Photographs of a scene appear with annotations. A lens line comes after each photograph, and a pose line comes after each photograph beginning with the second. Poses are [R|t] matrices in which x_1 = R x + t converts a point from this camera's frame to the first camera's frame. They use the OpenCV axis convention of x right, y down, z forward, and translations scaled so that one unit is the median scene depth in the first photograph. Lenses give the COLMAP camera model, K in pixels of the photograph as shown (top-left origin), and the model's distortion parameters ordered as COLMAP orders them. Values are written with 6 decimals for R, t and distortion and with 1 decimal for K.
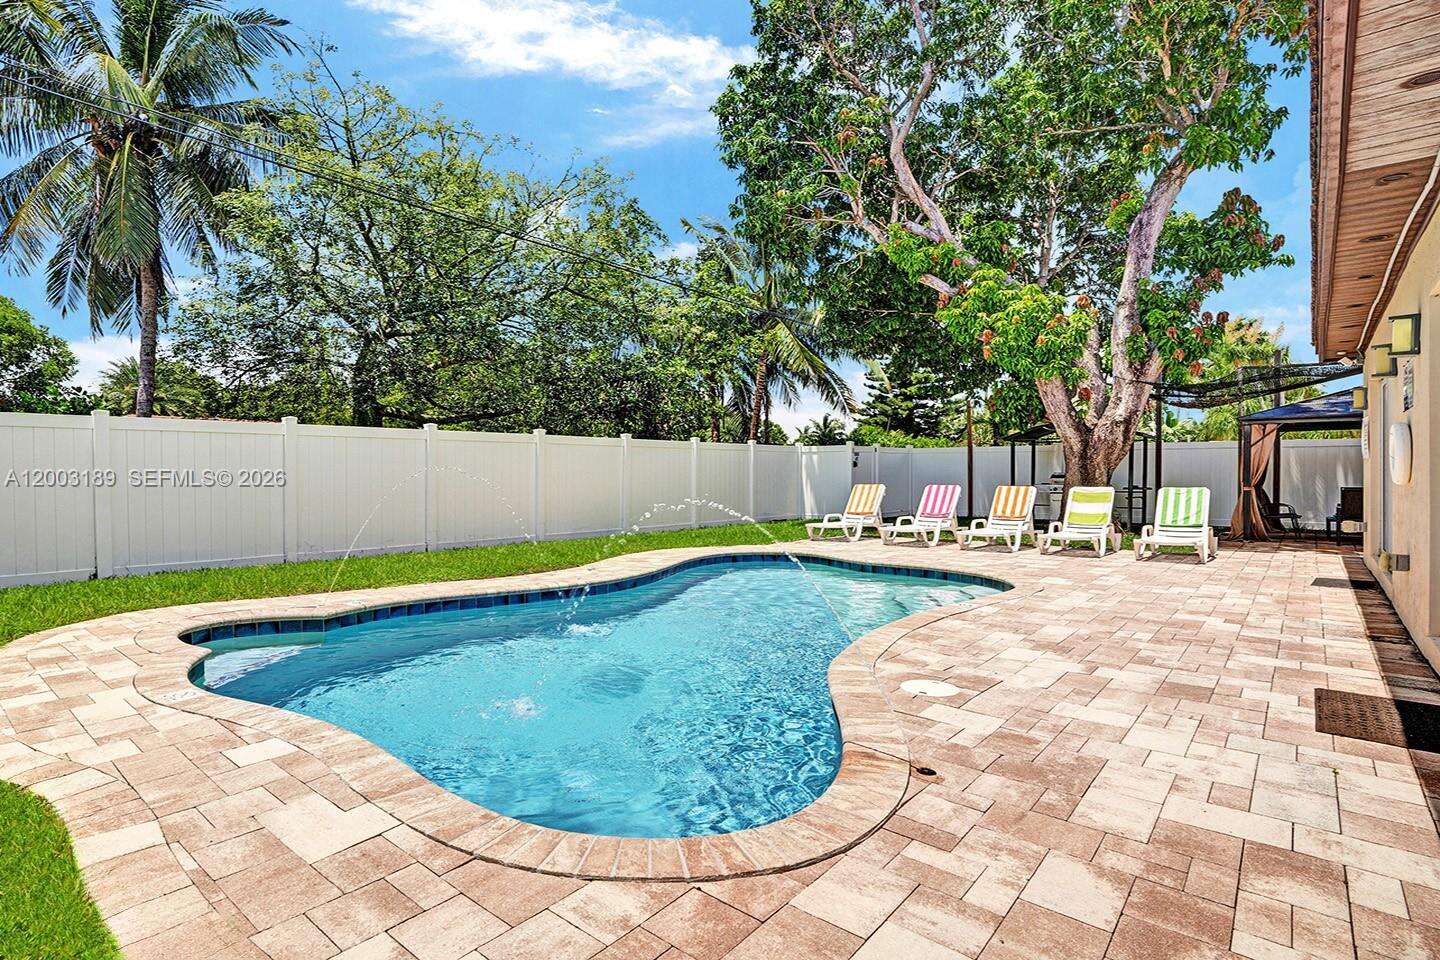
lens RADIAL K [[666.2, 0, 717.5], [0, 666.2, 472.4], [0, 0, 1]] dist [-0.018162, 0.002892]
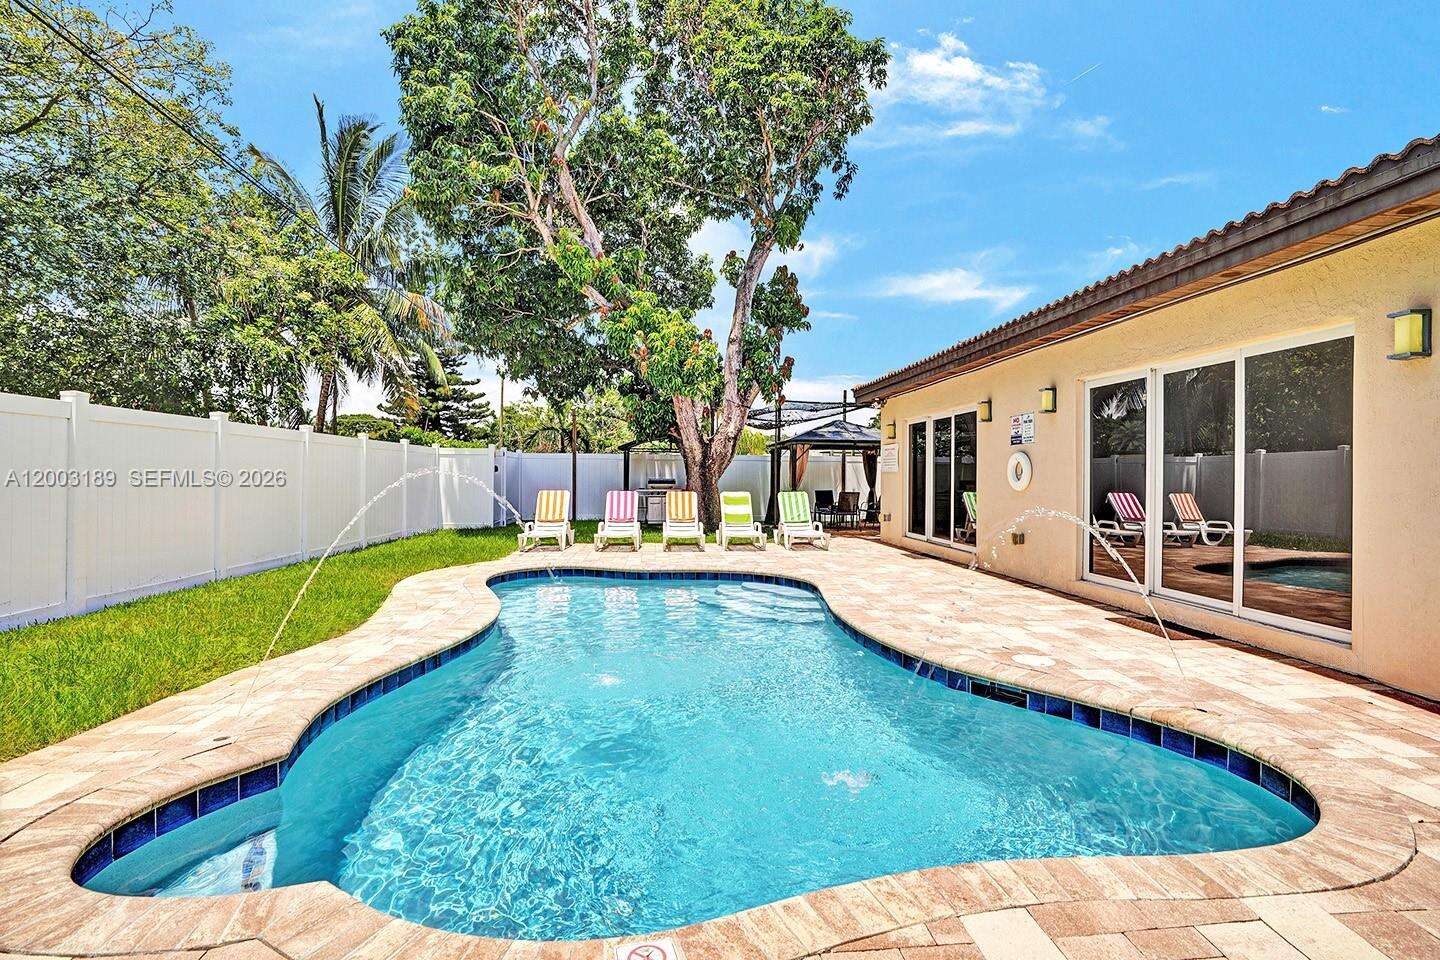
lens RADIAL K [[666.2, 0, 717.5], [0, 666.2, 473.8], [0, 0, 1]] dist [-0.018162, 0.002892]
pose [[0.715919, 0.009695, 0.698116, -0.289768], [-0.005963, 0.999952, -0.007772, -0.000690], [-0.698158, 0.001401, 0.715943, 0.164886]]
